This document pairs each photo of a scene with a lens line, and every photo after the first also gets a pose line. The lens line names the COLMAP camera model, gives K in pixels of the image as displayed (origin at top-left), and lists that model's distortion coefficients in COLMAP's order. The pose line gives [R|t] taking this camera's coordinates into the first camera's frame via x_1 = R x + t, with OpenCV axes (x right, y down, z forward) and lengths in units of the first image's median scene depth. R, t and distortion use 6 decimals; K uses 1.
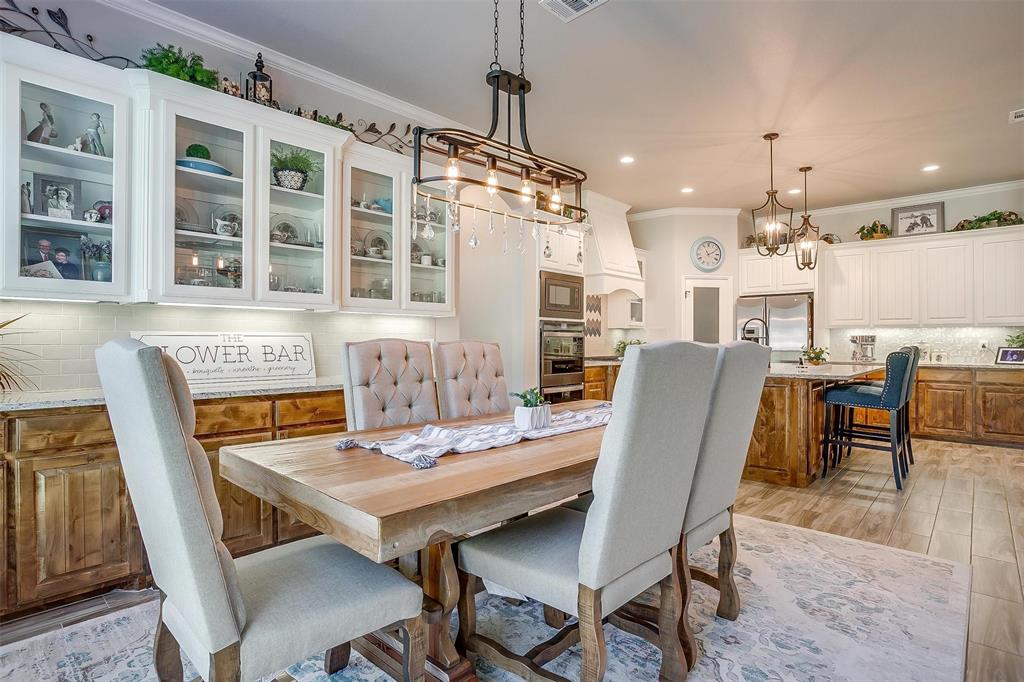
lens RADIAL K [[525.0, 0, 506.0], [0, 525.0, 339.2], [0, 0, 1]] dist [-0.052164, 0.012246]
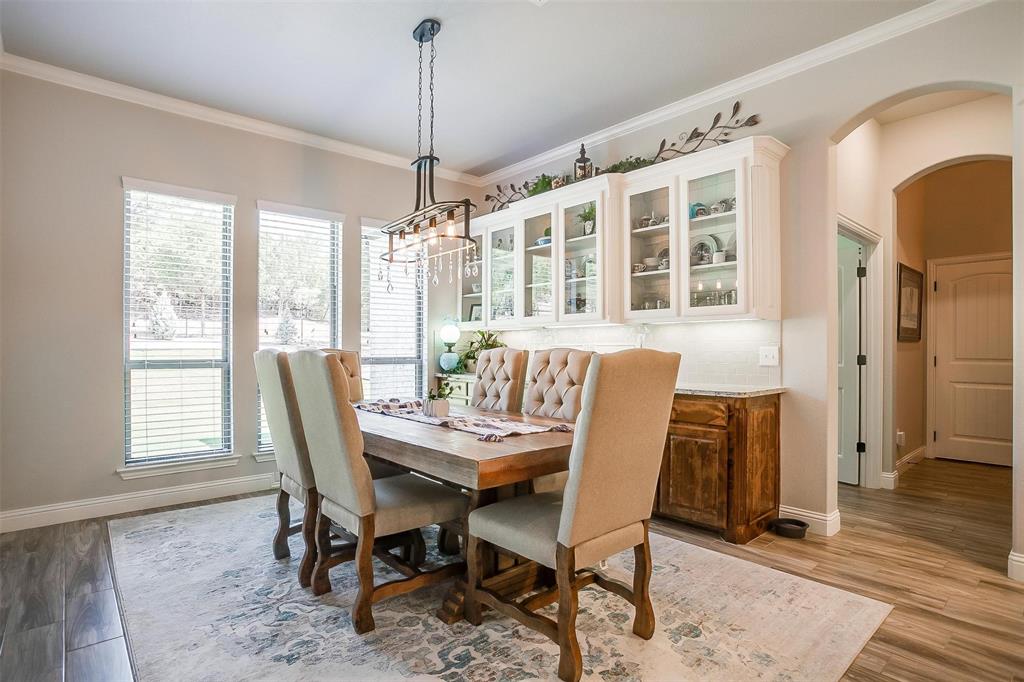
lens RADIAL K [[525.0, 0, 513.2], [0, 525.0, 347.4], [0, 0, 1]] dist [-0.052164, 0.012246]
pose [[-0.095810, -0.004873, -0.995388, 0.747493], [0.002032, 0.999985, -0.005092, 0.003962], [0.995398, -0.002510, -0.095799, 0.742344]]
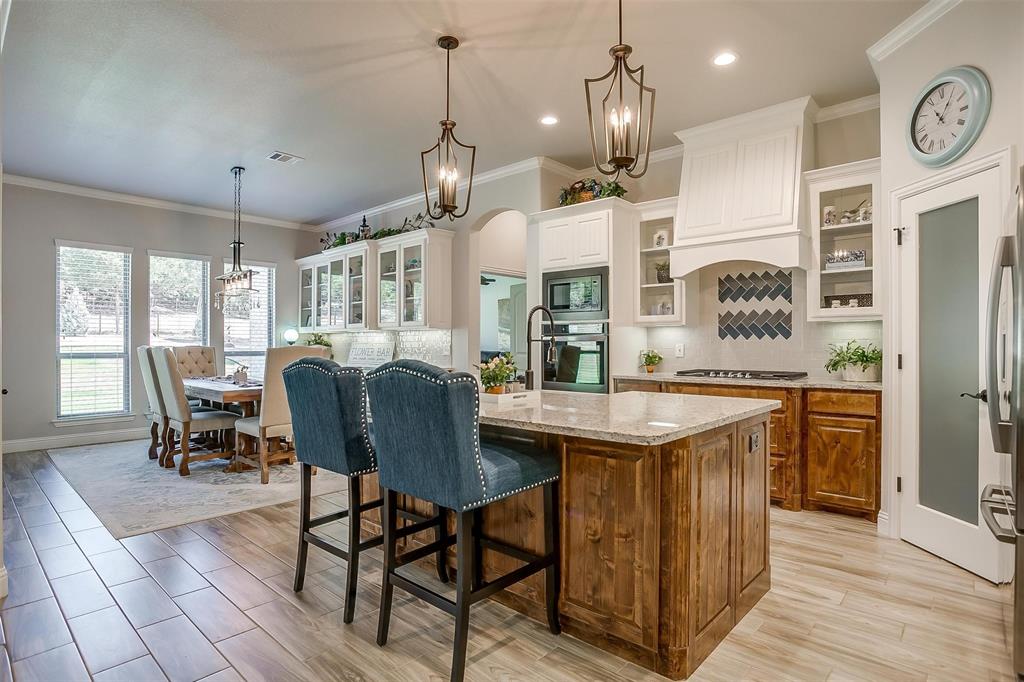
lens RADIAL K [[525.0, 0, 509.9], [0, 525.0, 341.9], [0, 0, 1]] dist [-0.052164, 0.012246]
pose [[0.016314, -0.008007, -0.999835, 1.395831], [0.003254, 0.999963, -0.007955, 0.005306], [0.999862, -0.003124, 0.016339, 1.248871]]
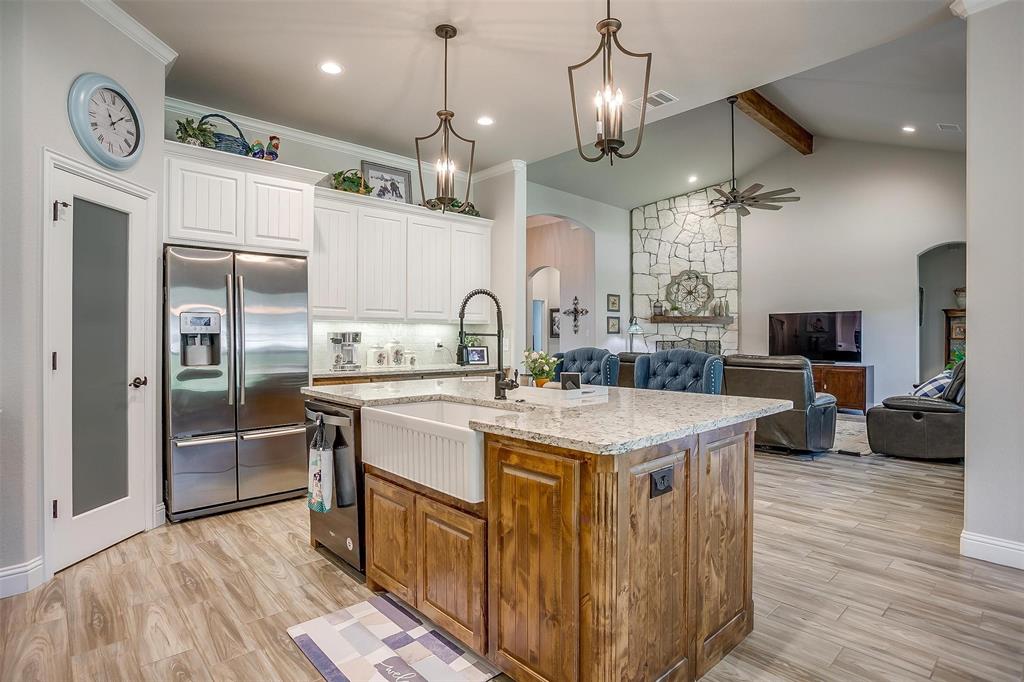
lens RADIAL K [[525.0, 0, 508.4], [0, 525.0, 339.9], [0, 0, 1]] dist [-0.052164, 0.012246]
pose [[0.075249, -0.000686, 0.997165, 0.048524], [-0.001986, 0.999998, 0.000838, 0.003076], [-0.997163, -0.002043, 0.075248, 1.234841]]
